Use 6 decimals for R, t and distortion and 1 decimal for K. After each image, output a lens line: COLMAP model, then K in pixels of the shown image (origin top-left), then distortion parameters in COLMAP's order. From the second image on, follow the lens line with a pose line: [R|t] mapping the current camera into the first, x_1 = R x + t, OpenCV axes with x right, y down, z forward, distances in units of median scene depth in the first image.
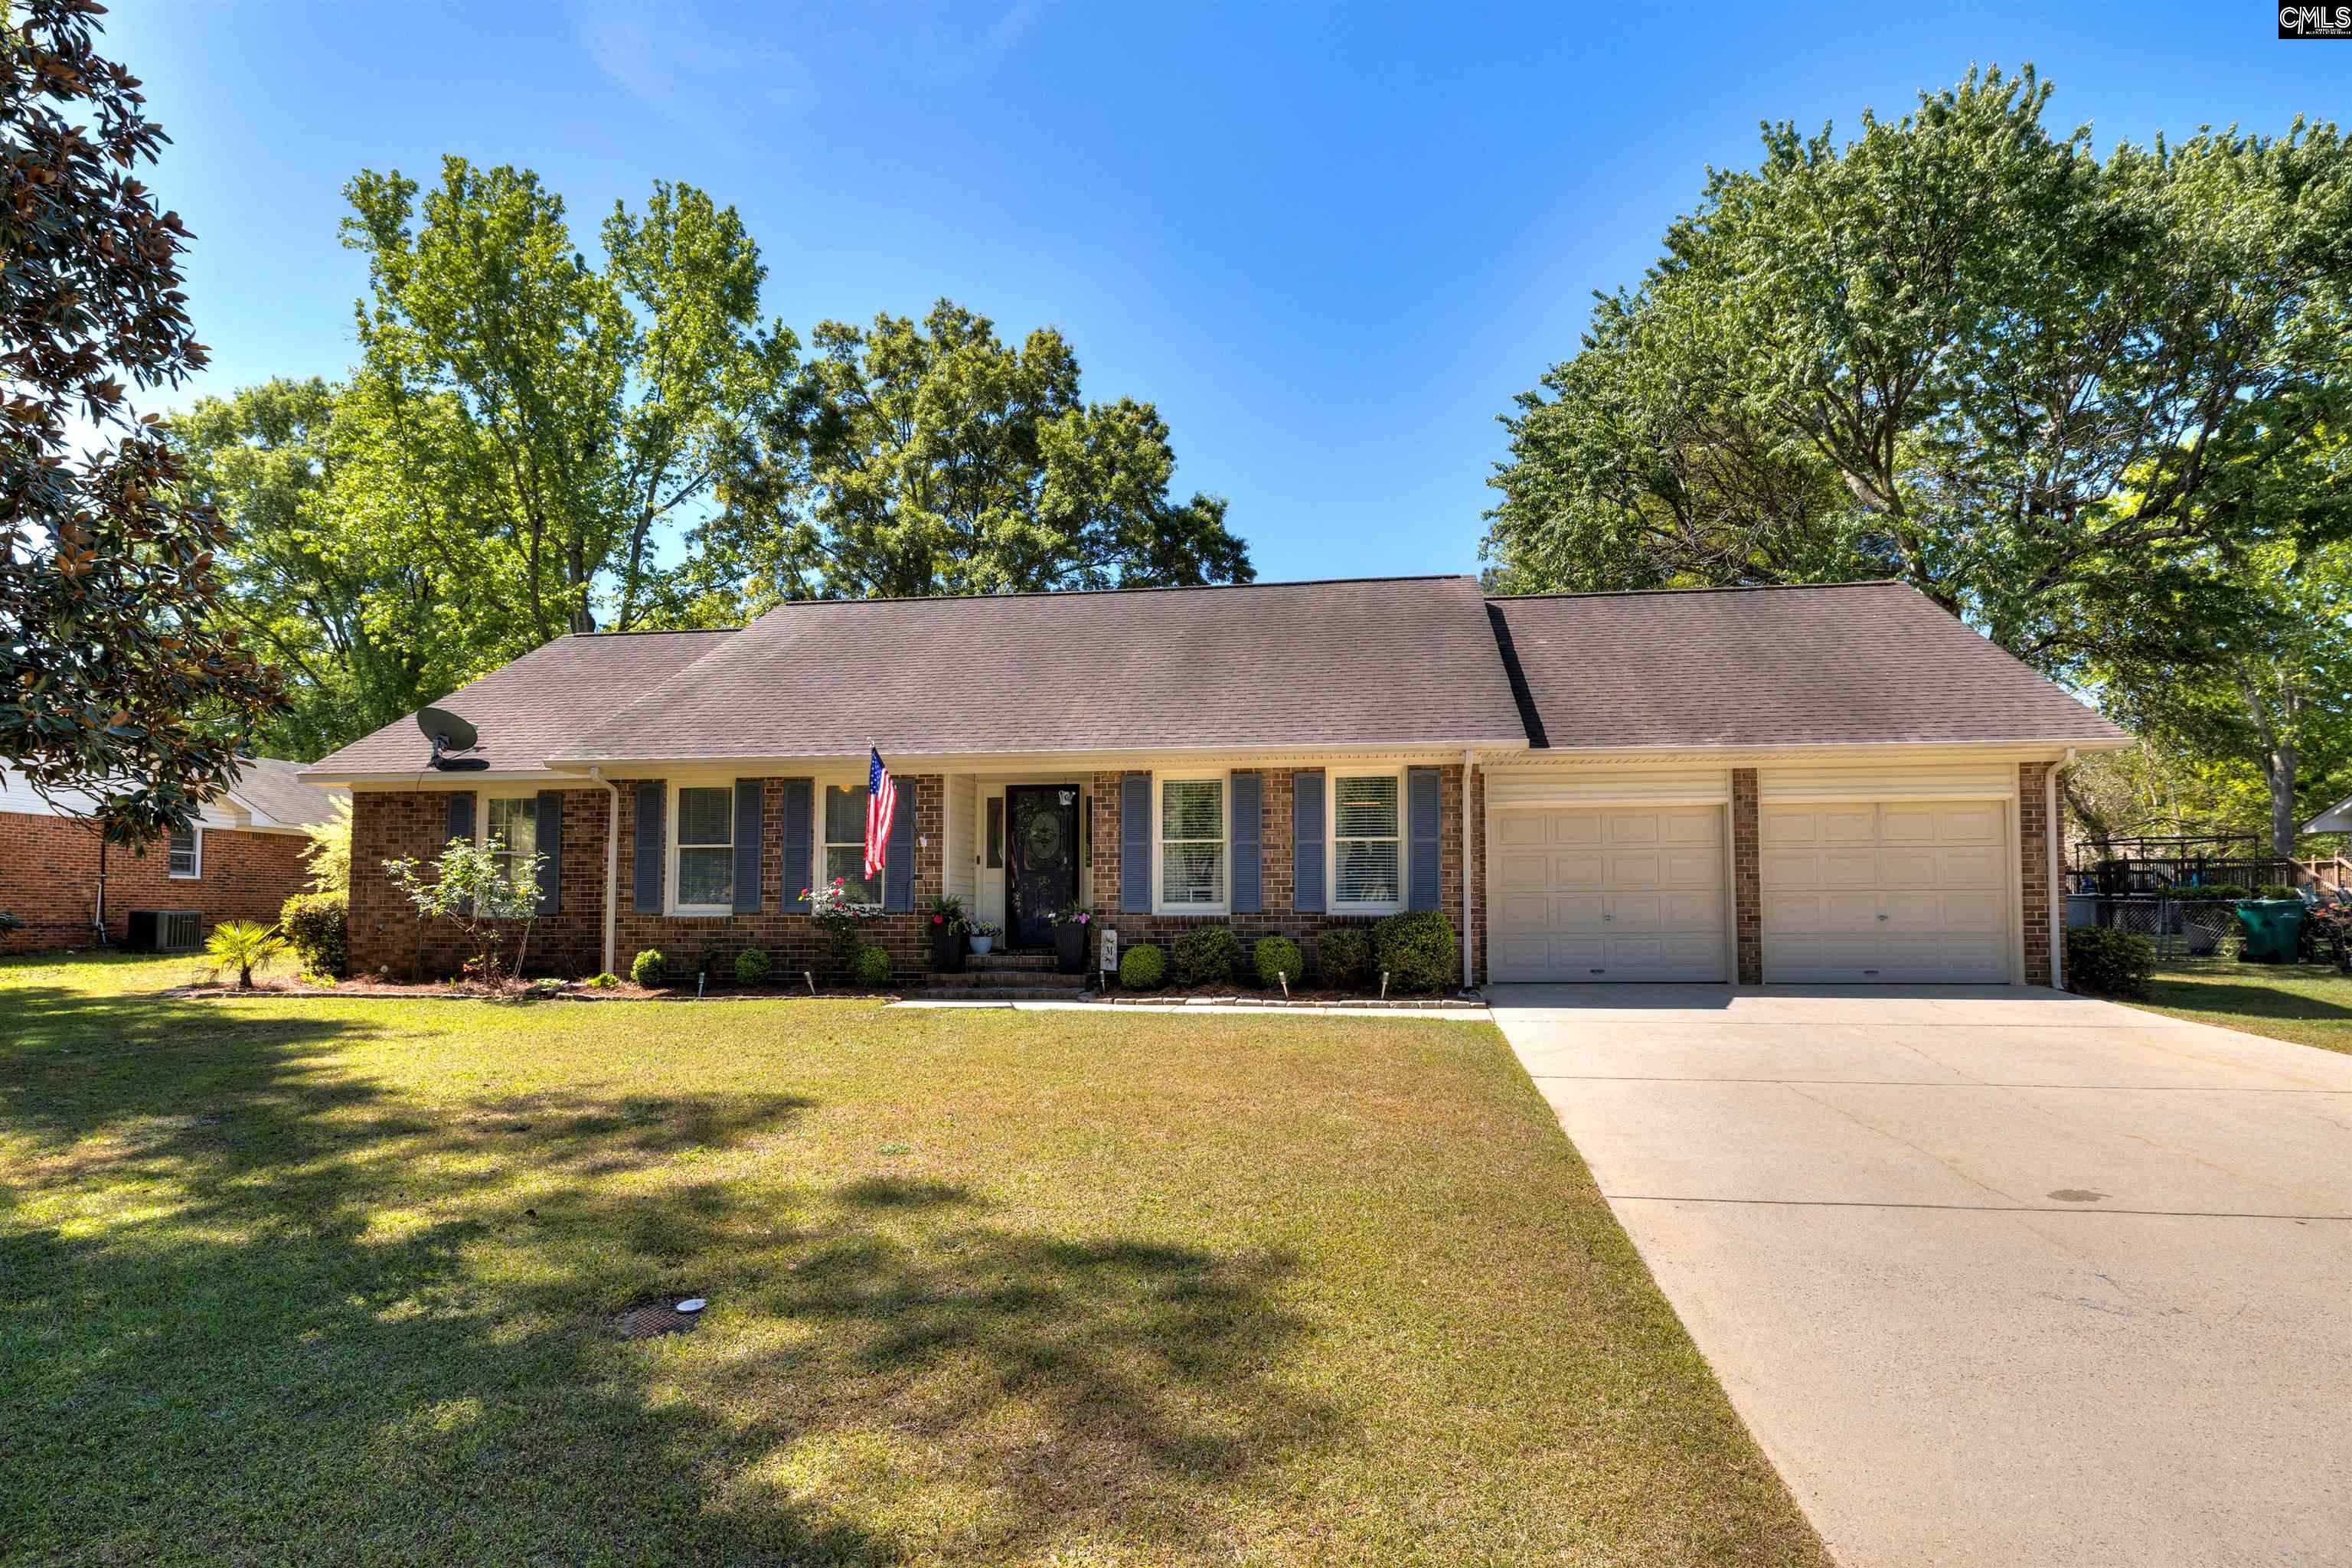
lens RADIAL K [[1264.6, 0, 1181.0], [0, 1264.6, 797.7], [0, 0, 1]] dist [0.000811, 0.002790]
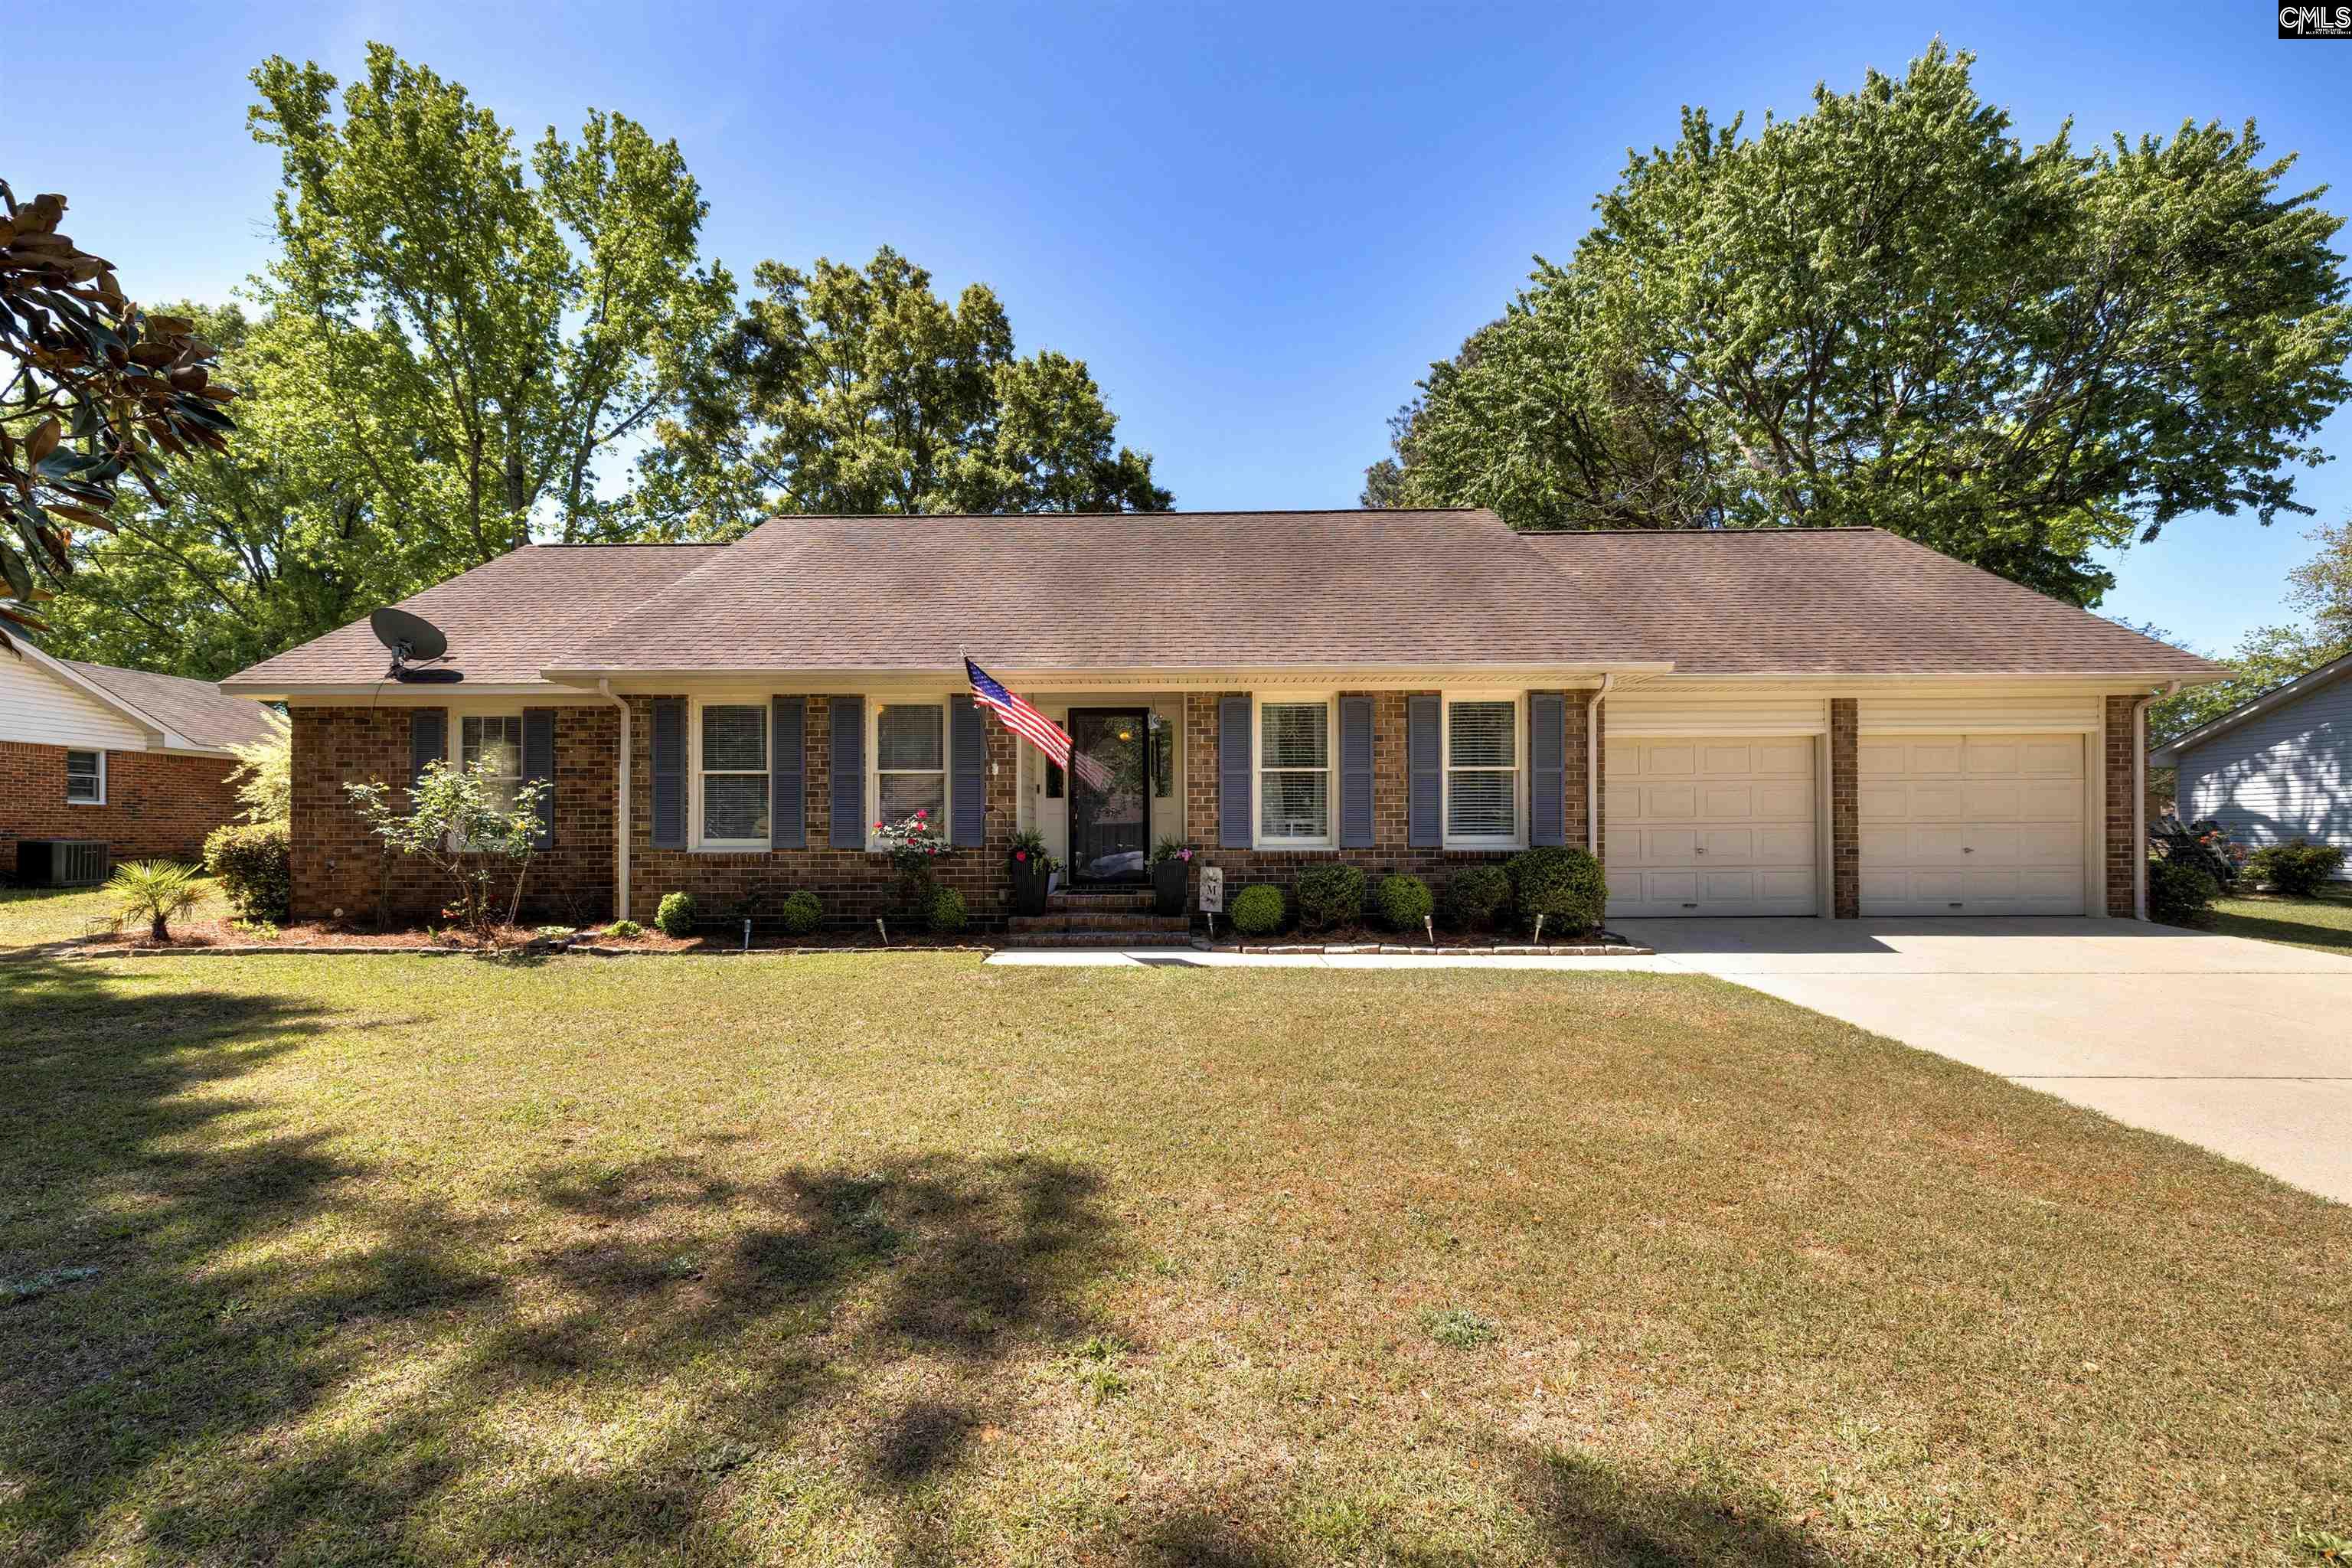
lens RADIAL K [[1020.6, 0, 1119.3], [0, 1020.6, 780.7], [0, 0, 1]] dist [0.008670, -0.002264]
pose [[0.993609, 0.004680, 0.112779, -0.158578], [-0.009673, 0.998995, 0.043772, 0.008909], [-0.112460, -0.044583, 0.992656, 0.221499]]
